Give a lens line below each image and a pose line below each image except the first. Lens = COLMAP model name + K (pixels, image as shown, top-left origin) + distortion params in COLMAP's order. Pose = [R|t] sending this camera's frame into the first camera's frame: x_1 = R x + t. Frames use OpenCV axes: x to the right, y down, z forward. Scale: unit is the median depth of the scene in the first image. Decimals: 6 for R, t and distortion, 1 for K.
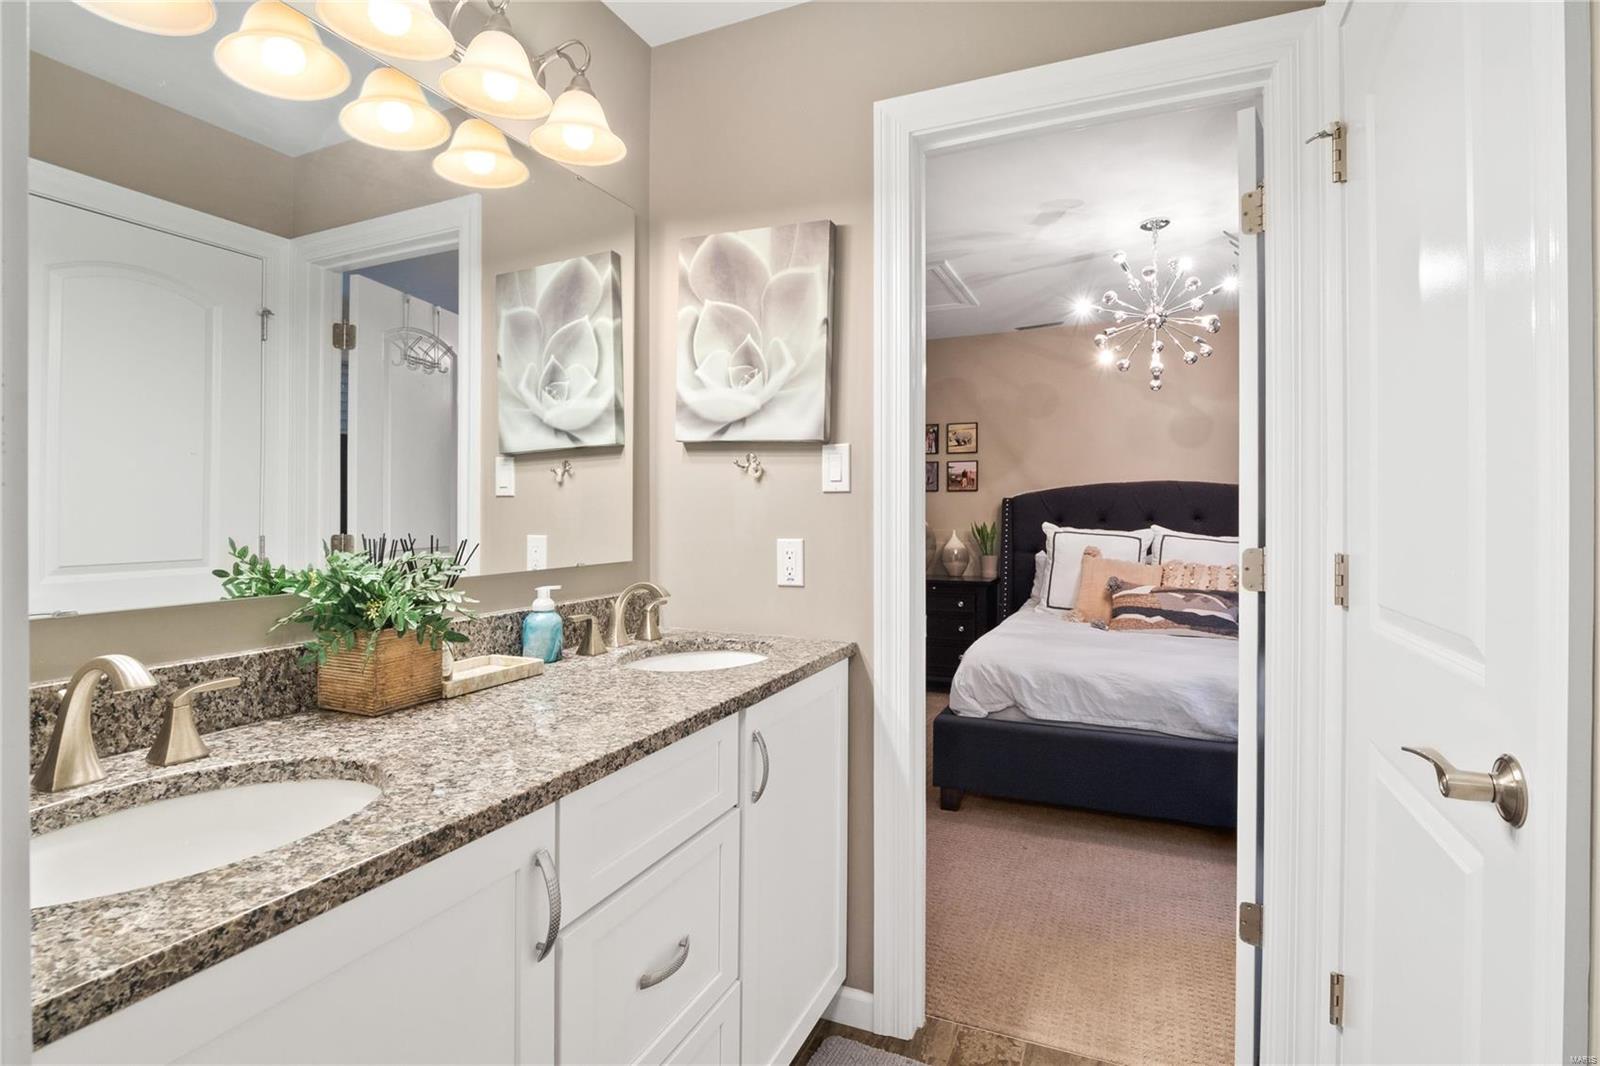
lens RADIAL K [[756.0, 0, 800.9], [0, 756.0, 523.7], [0, 0, 1]] dist [-0.011631, -0.000025]
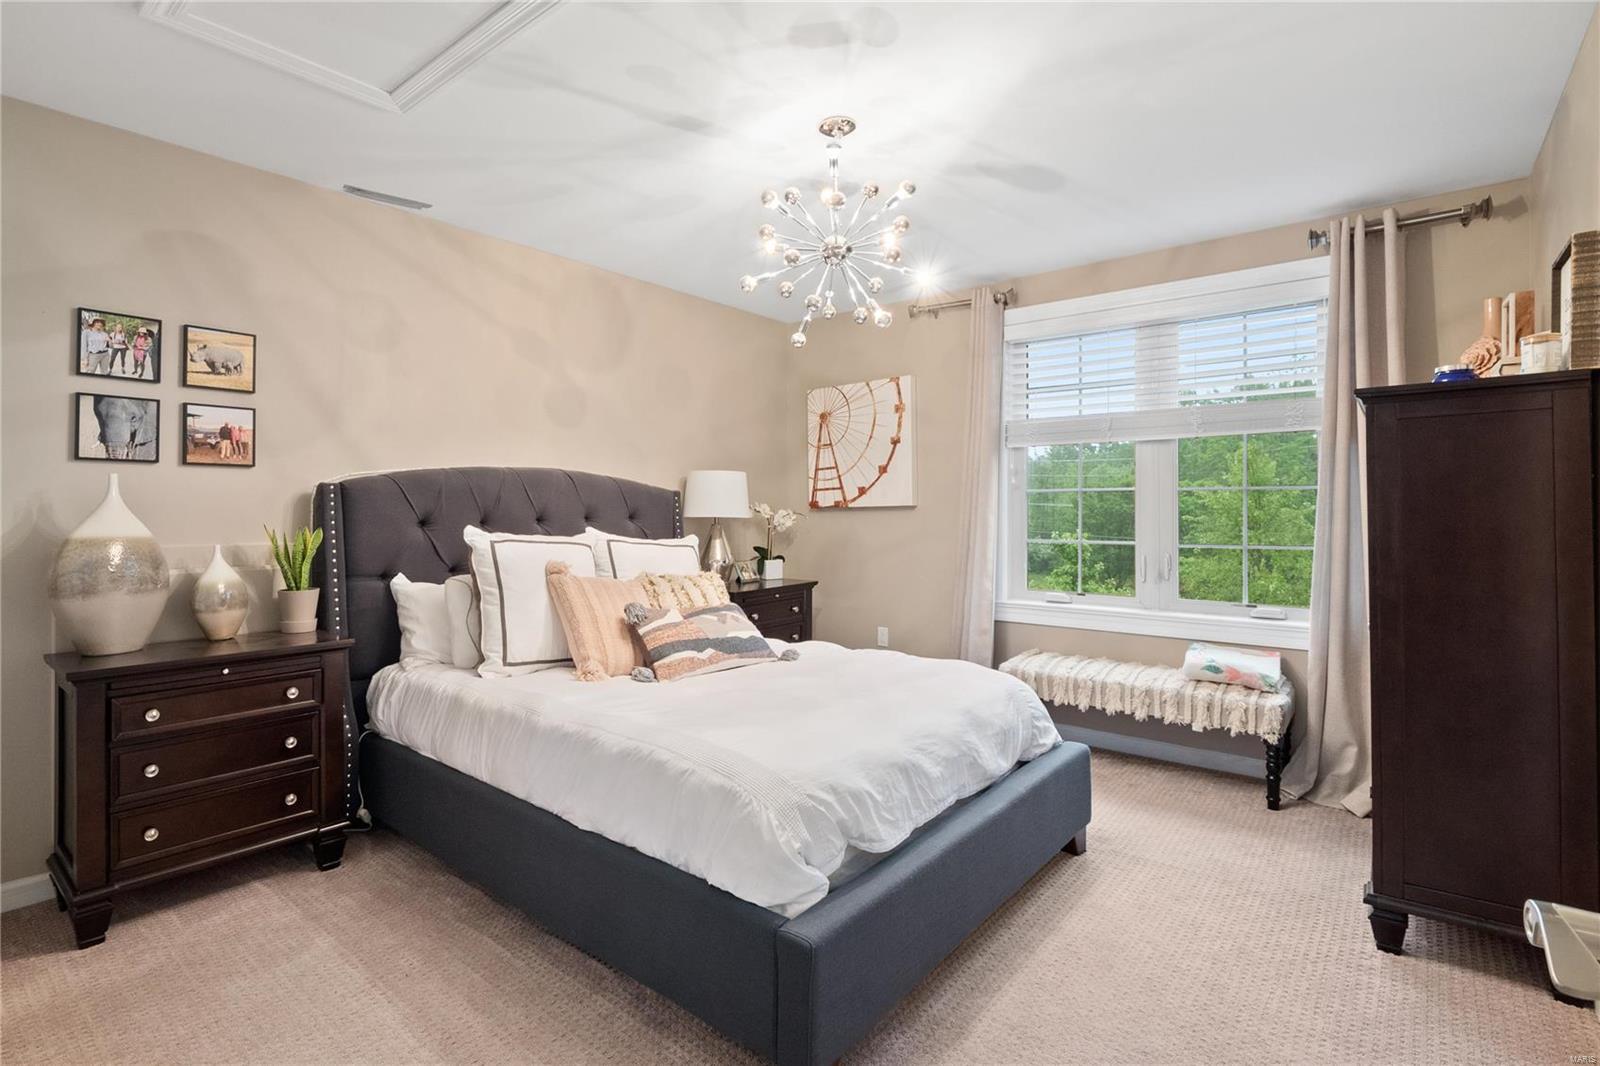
lens RADIAL K [[756.0, 0, 797.2], [0, 756.0, 516.2], [0, 0, 1]] dist [-0.011631, -0.000025]
pose [[0.272426, -0.002354, 0.962174, -0.168469], [0.010273, 0.999947, -0.000463, -0.006039], [-0.962122, 0.010010, 0.272435, 0.524020]]
